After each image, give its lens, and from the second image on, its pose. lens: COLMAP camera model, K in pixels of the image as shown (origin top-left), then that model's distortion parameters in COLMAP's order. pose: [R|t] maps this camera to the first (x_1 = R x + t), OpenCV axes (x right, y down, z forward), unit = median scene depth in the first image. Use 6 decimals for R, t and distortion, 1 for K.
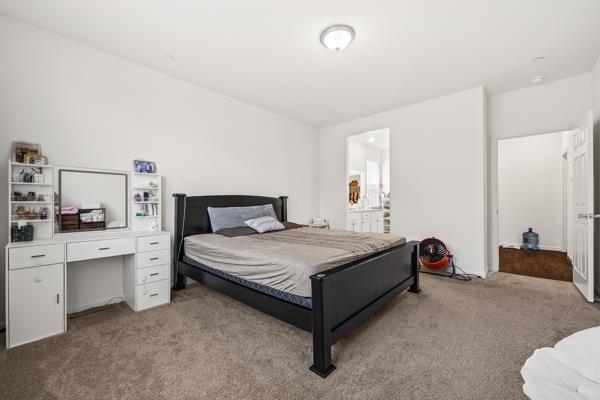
lens RADIAL K [[245.9, 0, 300.1], [0, 245.9, 200.6], [0, 0, 1]] dist [-0.001007, 0.001072]
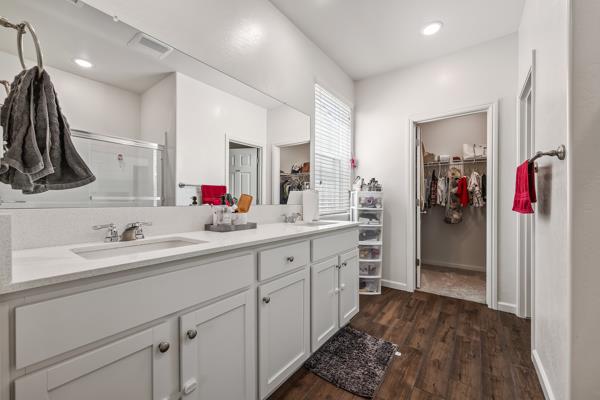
lens RADIAL K [[245.9, 0, 298.0], [0, 245.9, 202.9], [0, 0, 1]] dist [-0.001007, 0.001072]
pose [[0.996198, 0.008098, 0.086737, 0.200763], [-0.009121, 0.999893, 0.011403, 0.005566], [-0.086636, -0.012151, 0.996166, 0.596230]]
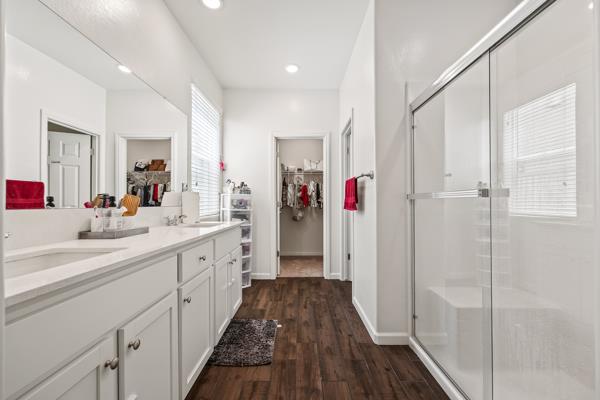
lens RADIAL K [[245.9, 0, 304.8], [0, 245.9, 202.4], [0, 0, 1]] dist [-0.001007, 0.001072]
pose [[0.738727, 0.009089, 0.673944, 0.142707], [-0.006821, 0.999959, -0.006009, 0.006747], [-0.673970, -0.000158, 0.738758, 0.584936]]
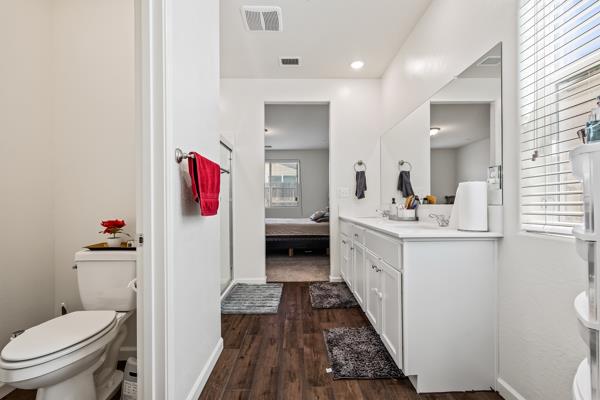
lens RADIAL K [[245.9, 0, 298.3], [0, 245.9, 203.2], [0, 0, 1]] dist [-0.001007, 0.001072]
pose [[-0.746369, 0.004252, -0.665519, 0.476742], [0.013328, 0.999875, -0.008560, 0.008900], [0.665399, -0.015259, -0.746332, 0.961381]]
